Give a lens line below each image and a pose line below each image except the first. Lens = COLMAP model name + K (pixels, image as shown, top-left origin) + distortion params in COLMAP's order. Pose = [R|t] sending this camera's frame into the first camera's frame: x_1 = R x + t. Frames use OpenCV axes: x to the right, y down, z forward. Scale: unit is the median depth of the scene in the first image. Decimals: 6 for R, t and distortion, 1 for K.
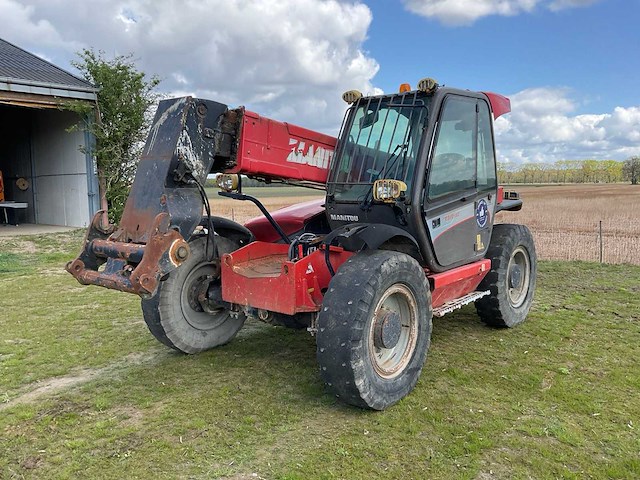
lens RADIAL K [[533.1, 0, 314.5], [0, 533.1, 240.8], [0, 0, 1]] dist [0.032145, -0.054445]
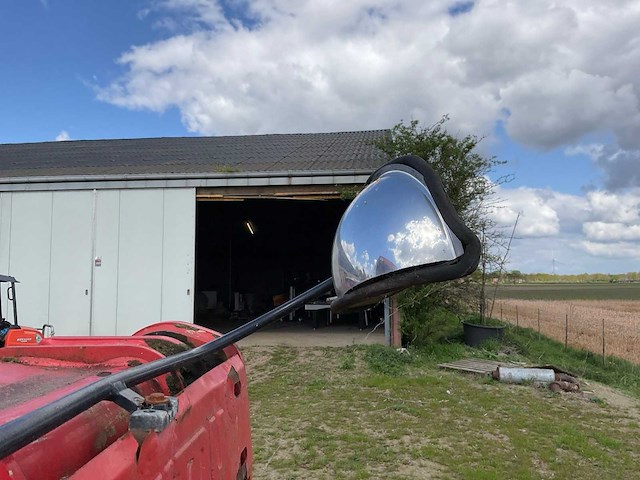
lens RADIAL K [[533.1, 0, 314.5], [0, 533.1, 240.8], [0, 0, 1]] dist [0.032145, -0.054445]
pose [[0.574893, -0.051521, -0.816605, 0.541881], [-0.089725, 0.988028, -0.125503, -0.218482], [0.813294, 0.145420, 0.563388, 1.535301]]
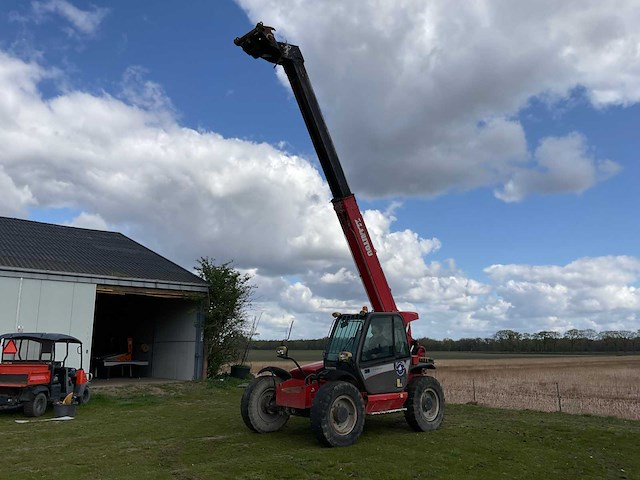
lens RADIAL K [[533.9, 0, 319.4], [0, 533.9, 244.0], [0, 0, 1]] dist [0.049114, -0.077595]
pose [[0.991516, -0.010392, -0.129568, 0.314218], [-0.028099, 0.956093, -0.291712, 0.117518], [0.126910, 0.292878, 0.947690, -1.338052]]
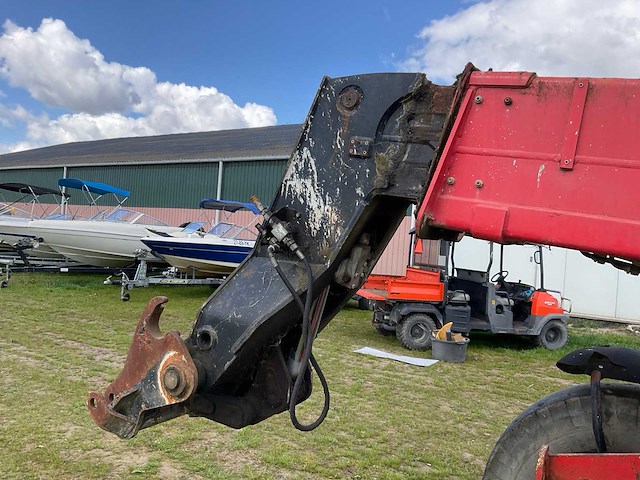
lens RADIAL K [[523.2, 0, 320.0], [0, 523.2, 240.0], [0, 0, 1]] dist [0.004081, -0.009977]
pose [[0.138471, 0.019008, -0.990184, 0.188661], [-0.176297, 0.984320, -0.005759, -0.093962], [0.974549, 0.175363, 0.139651, 0.745024]]
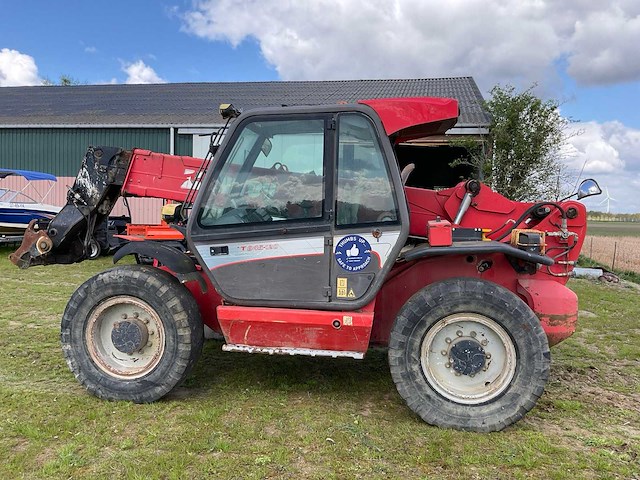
lens RADIAL K [[533.9, 0, 319.4], [0, 533.9, 244.0], [0, 0, 1]] dist [0.049114, -0.077595]
pose [[0.514784, 0.080978, -0.853487, 1.091590], [-0.125876, 0.991879, 0.018186, -0.081472], [0.848029, 0.098072, 0.520797, 0.616357]]
